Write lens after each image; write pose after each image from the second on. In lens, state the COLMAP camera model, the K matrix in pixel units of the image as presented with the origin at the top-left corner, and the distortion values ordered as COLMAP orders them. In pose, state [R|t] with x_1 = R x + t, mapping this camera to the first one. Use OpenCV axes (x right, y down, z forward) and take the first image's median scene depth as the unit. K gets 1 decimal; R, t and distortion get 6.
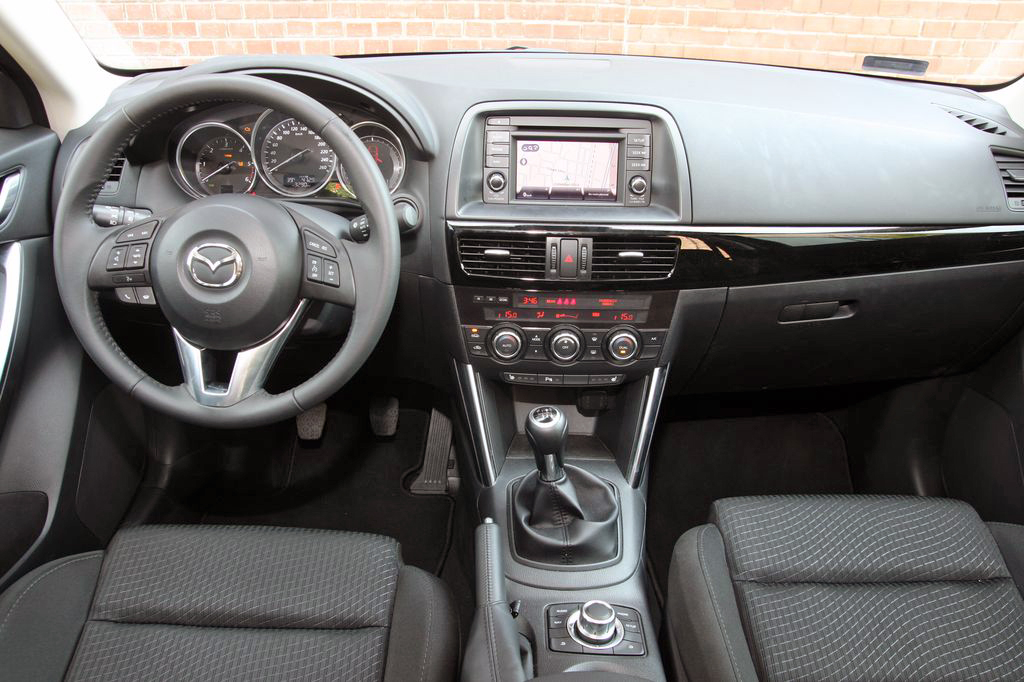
lens RADIAL K [[813.0, 0, 511.5], [0, 813.0, 338.1], [0, 0, 1]] dist [-0.000424, 0.000051]
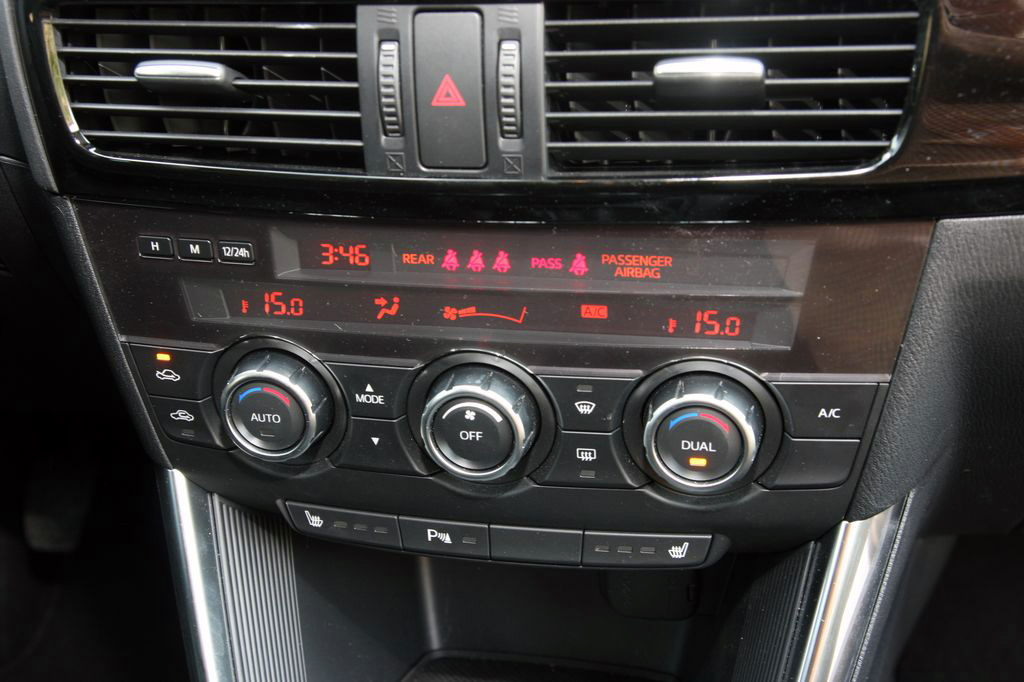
lens RADIAL K [[1227.0, 0, 512.4], [0, 1227.0, 344.3], [0, 0, 1]] dist [0.012944, 0.000000]
pose [[0.964742, 0.036898, -0.260596, 0.181849], [-0.015739, 0.996440, 0.082818, -0.051175], [0.262725, -0.075796, 0.961889, 0.624430]]
